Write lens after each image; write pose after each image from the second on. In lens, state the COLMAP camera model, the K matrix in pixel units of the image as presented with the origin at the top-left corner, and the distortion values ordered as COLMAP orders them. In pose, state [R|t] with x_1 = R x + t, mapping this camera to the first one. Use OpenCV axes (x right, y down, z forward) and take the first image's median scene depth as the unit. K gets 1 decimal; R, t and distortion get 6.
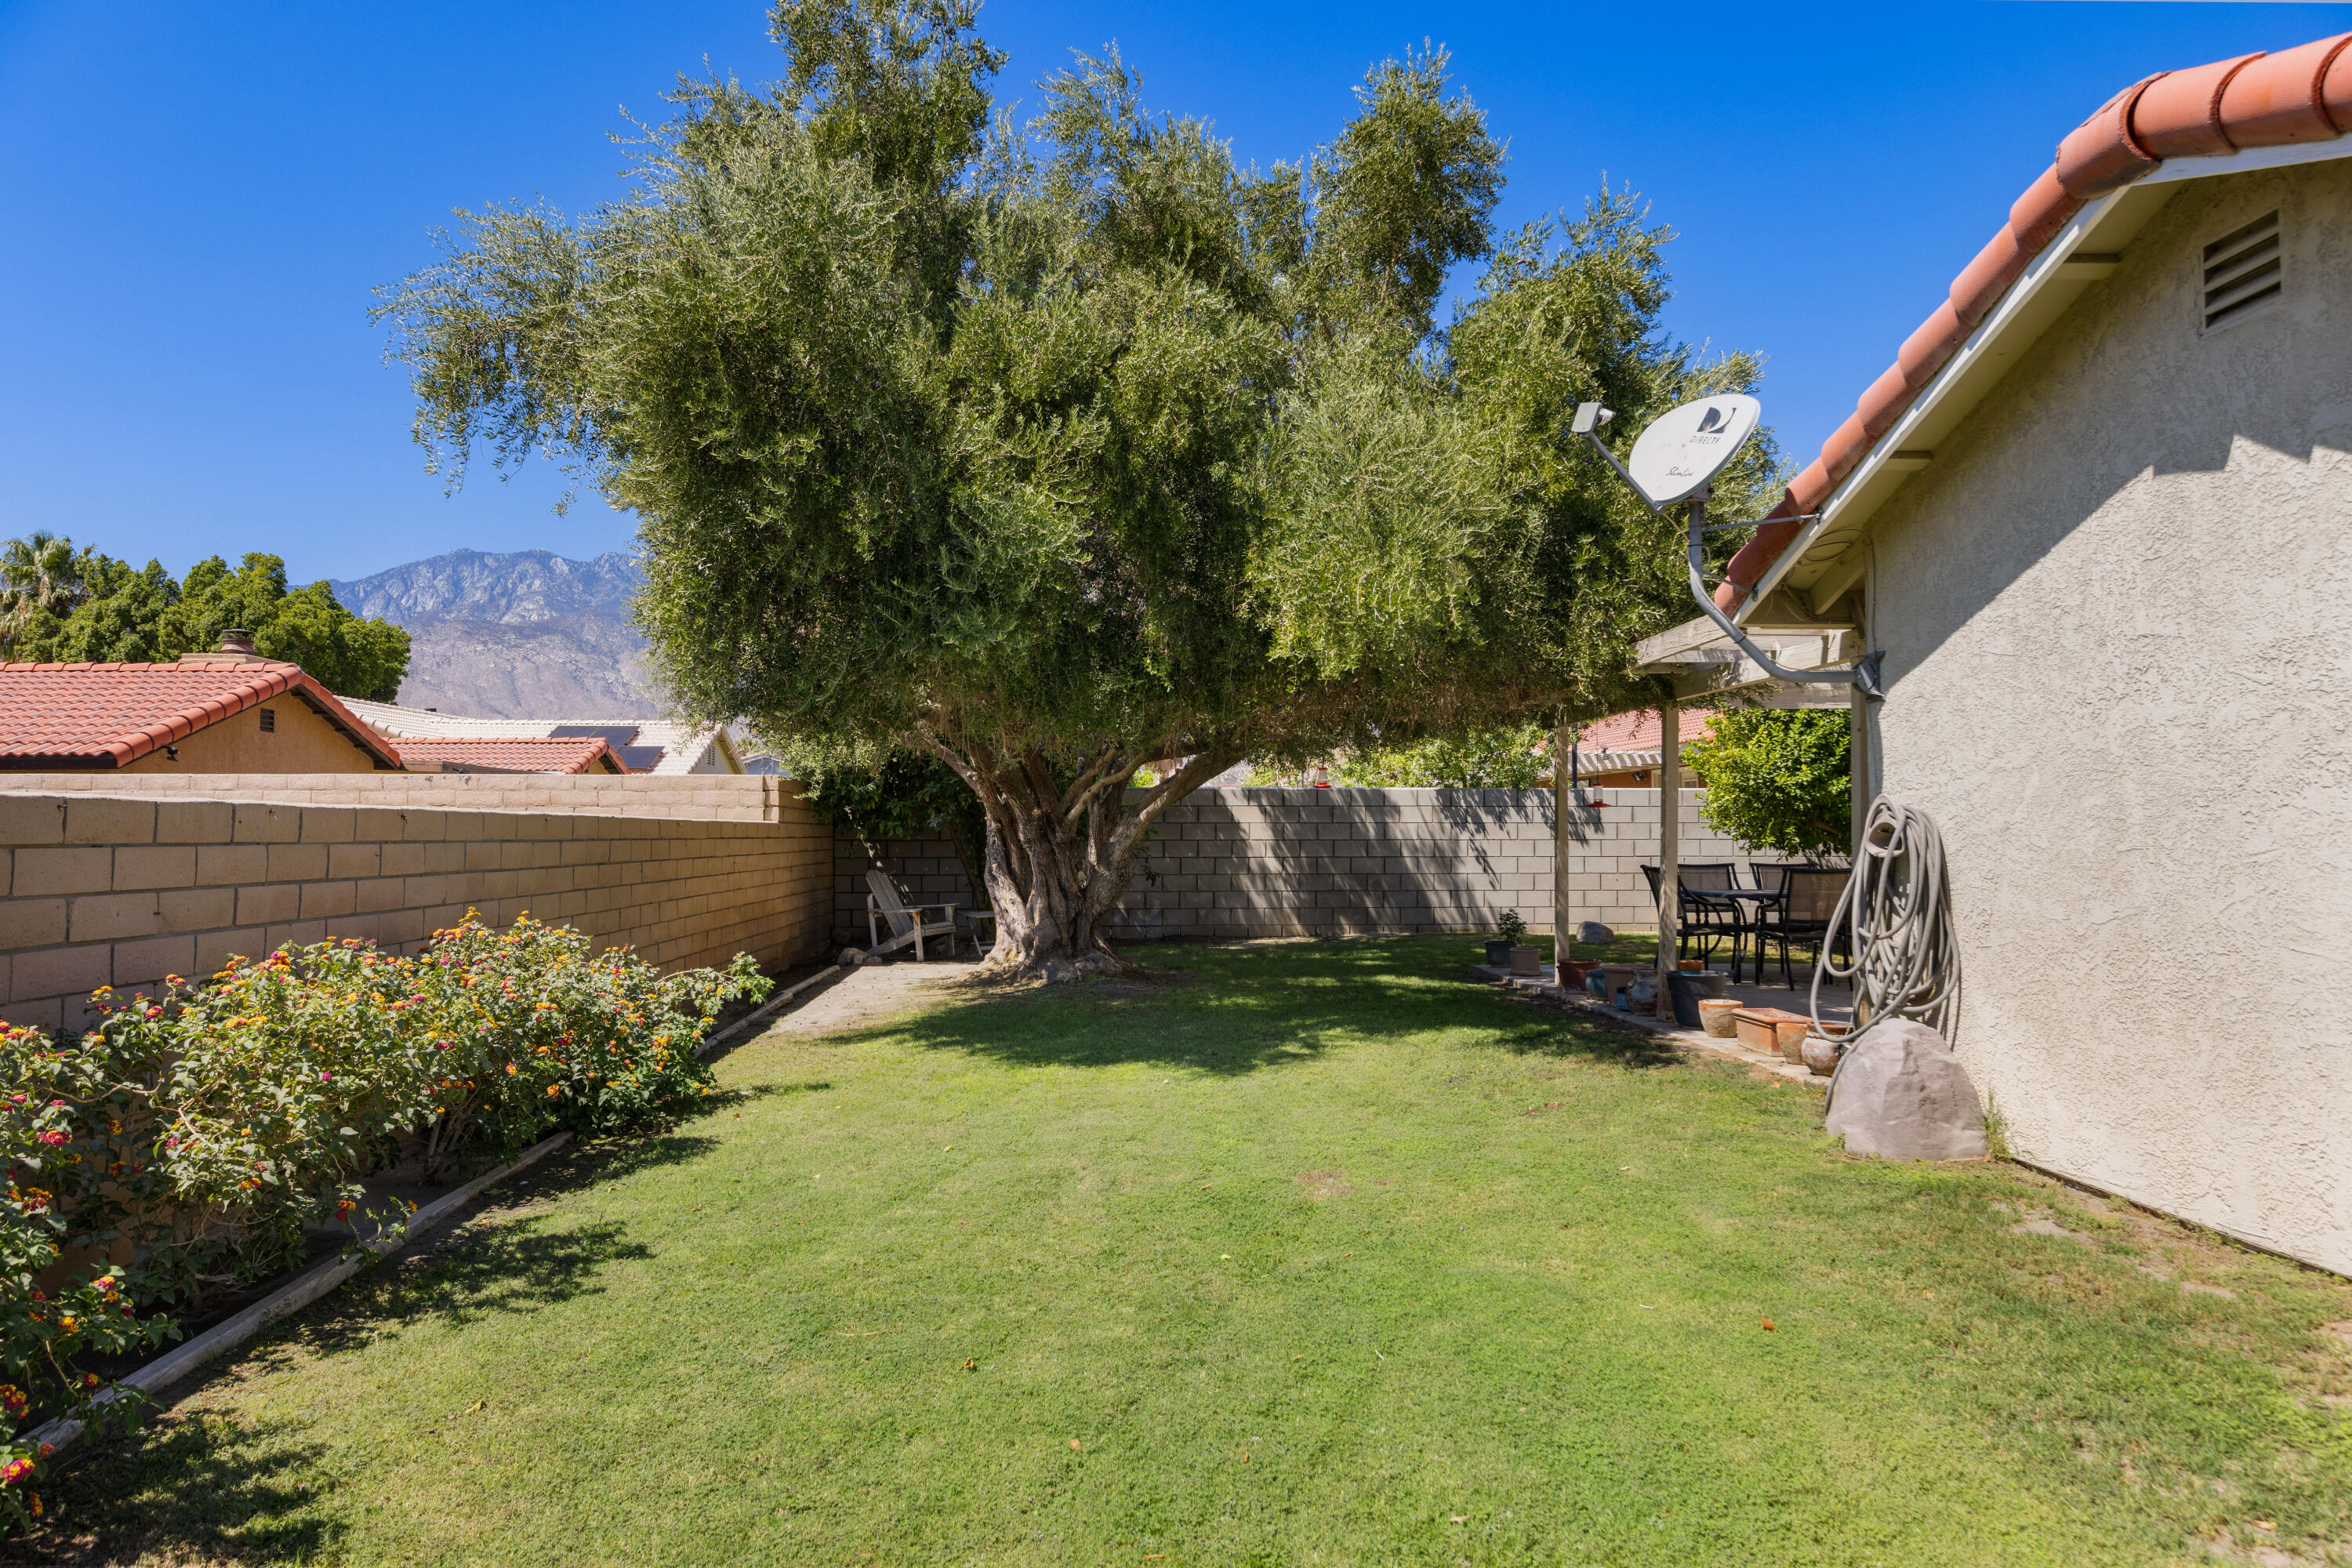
lens RADIAL K [[1537.1, 0, 1178.2], [0, 1537.1, 773.7], [0, 0, 1]] dist [0.007151, -0.001779]
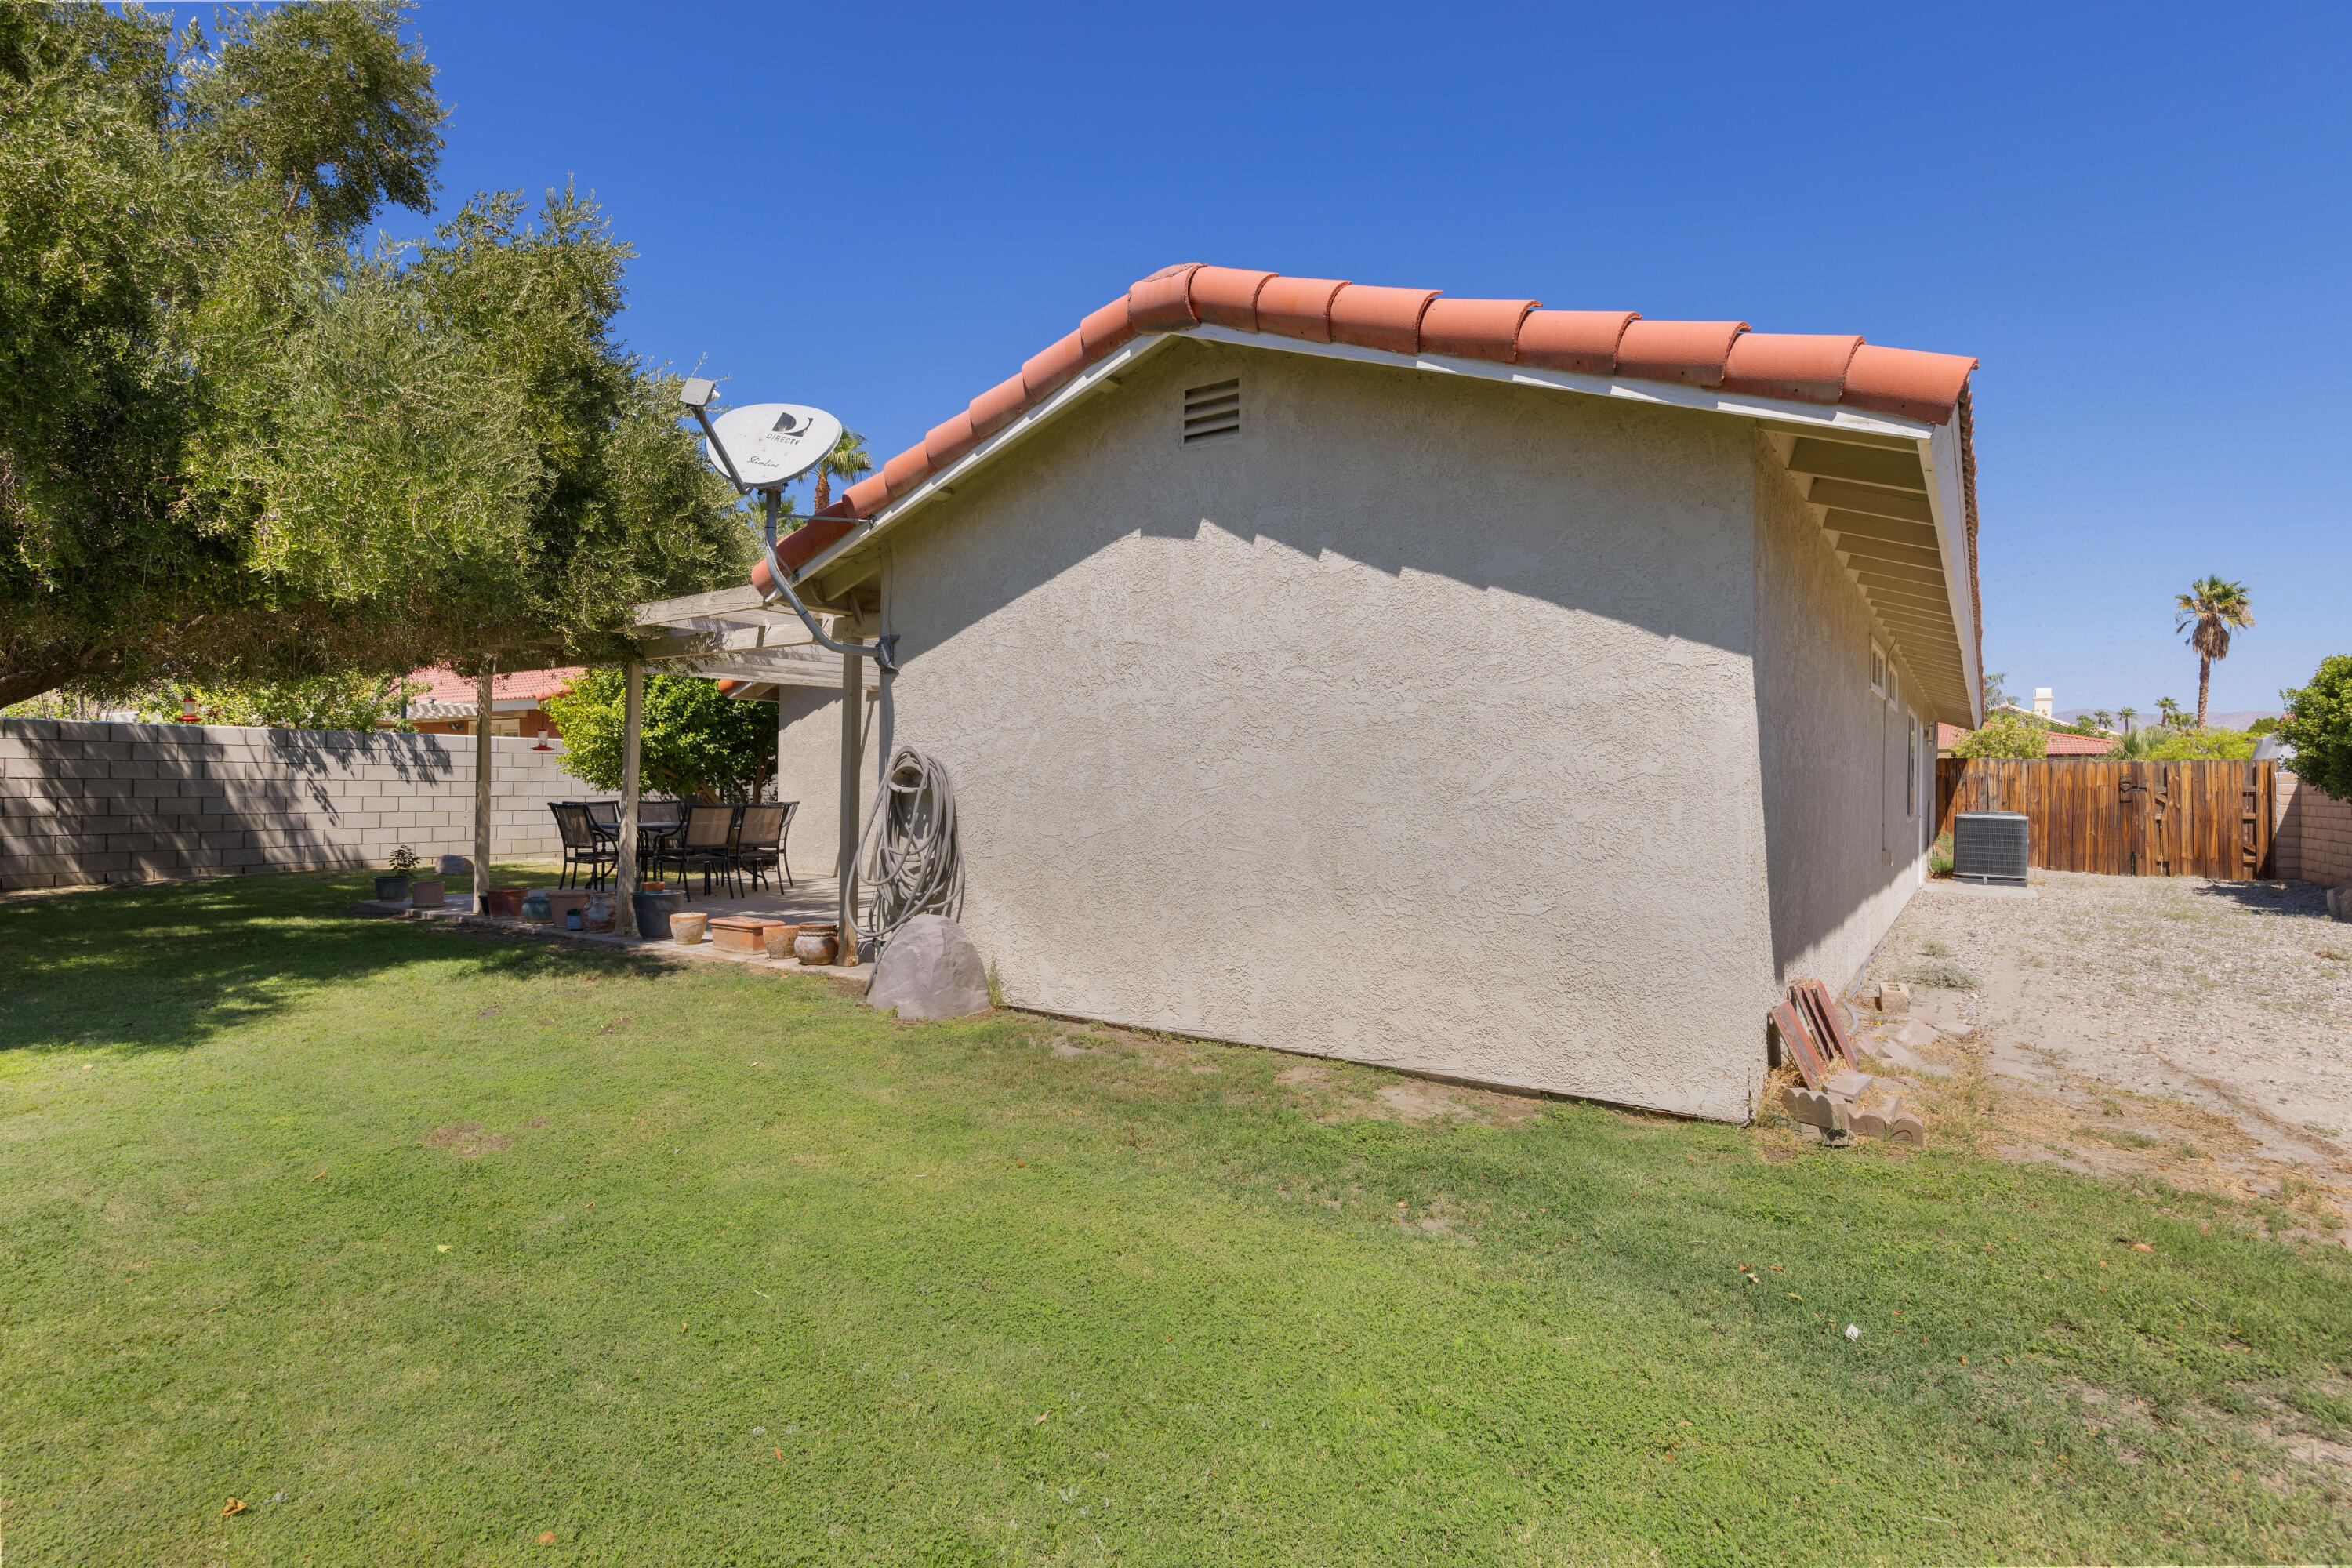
lens RADIAL K [[1154.3, 0, 1169.3], [0, 1154.3, 785.0], [0, 0, 1]] dist [0.004432, 0.000064]
pose [[0.618448, 0.007089, 0.785794, -0.125999], [-0.040534, 0.998916, 0.022890, 0.011674], [-0.784780, -0.046008, 0.618065, 0.155604]]
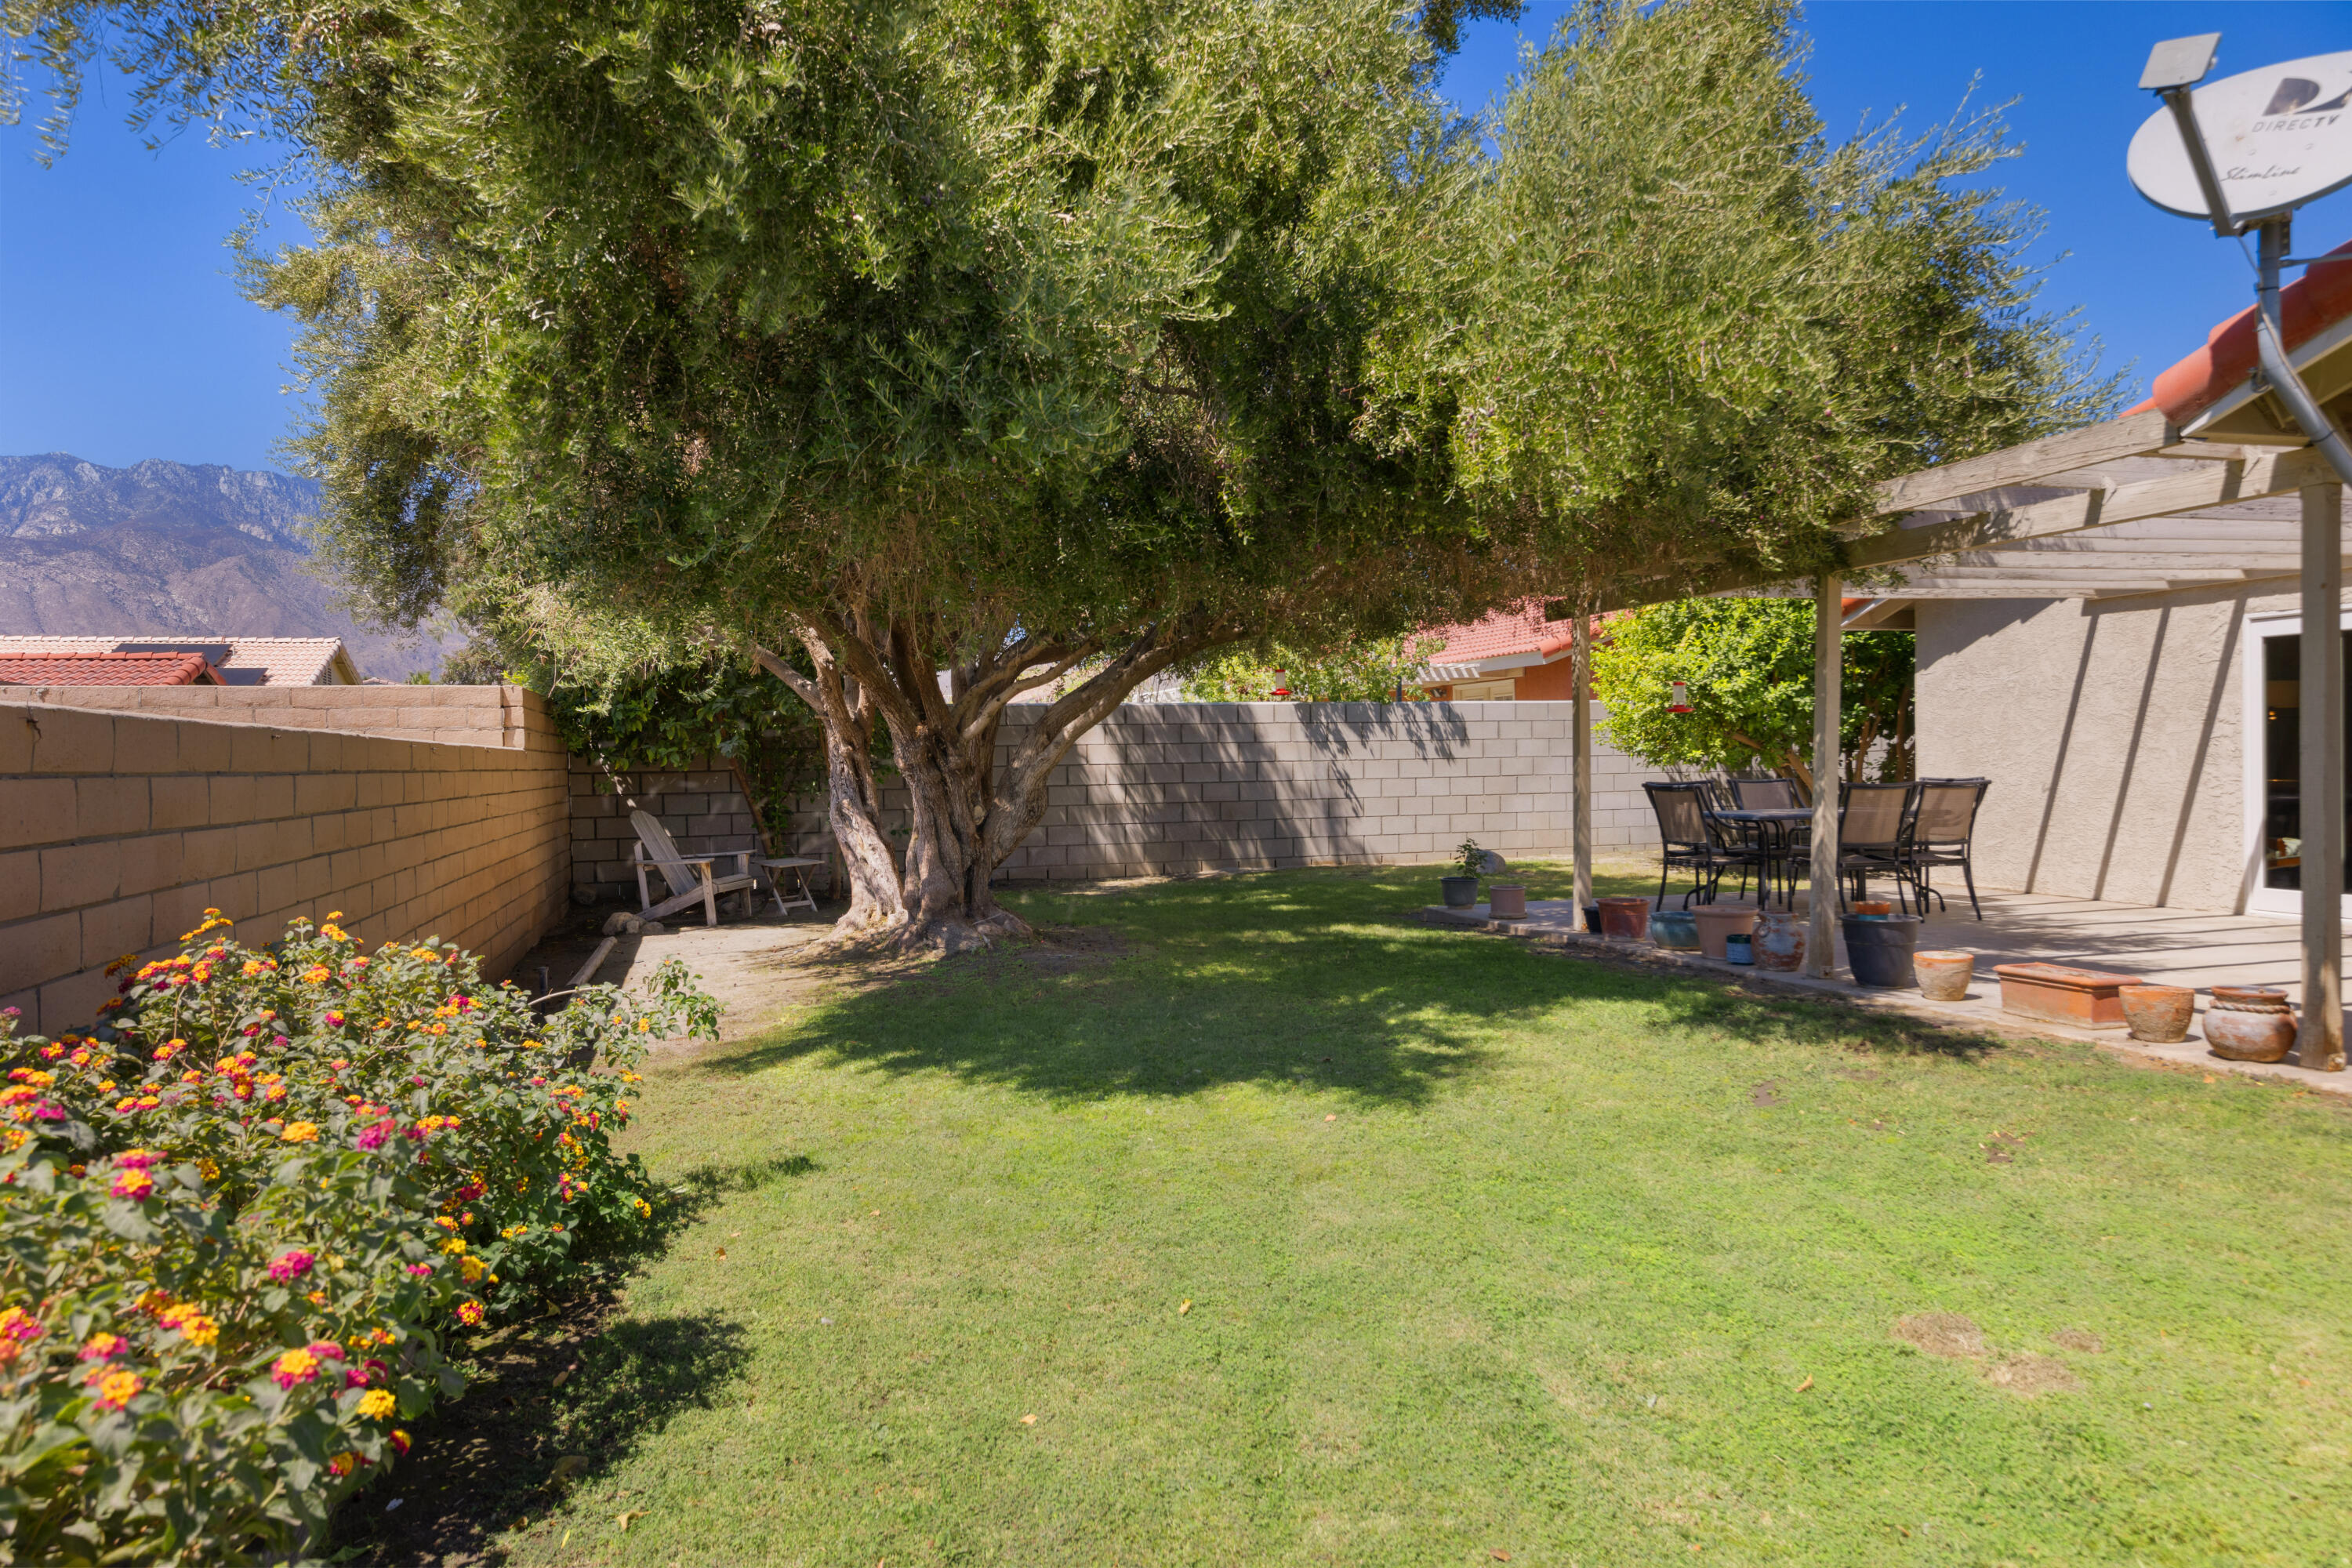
lens RADIAL K [[1520.7, 0, 1180.0], [0, 1520.7, 777.4], [0, 0, 1]] dist [0.004693, 0.001904]
pose [[0.972590, -0.018078, 0.231822, -0.203292], [0.006764, 0.998751, 0.049505, 0.018134], [-0.232427, -0.046580, 0.971498, 0.350278]]
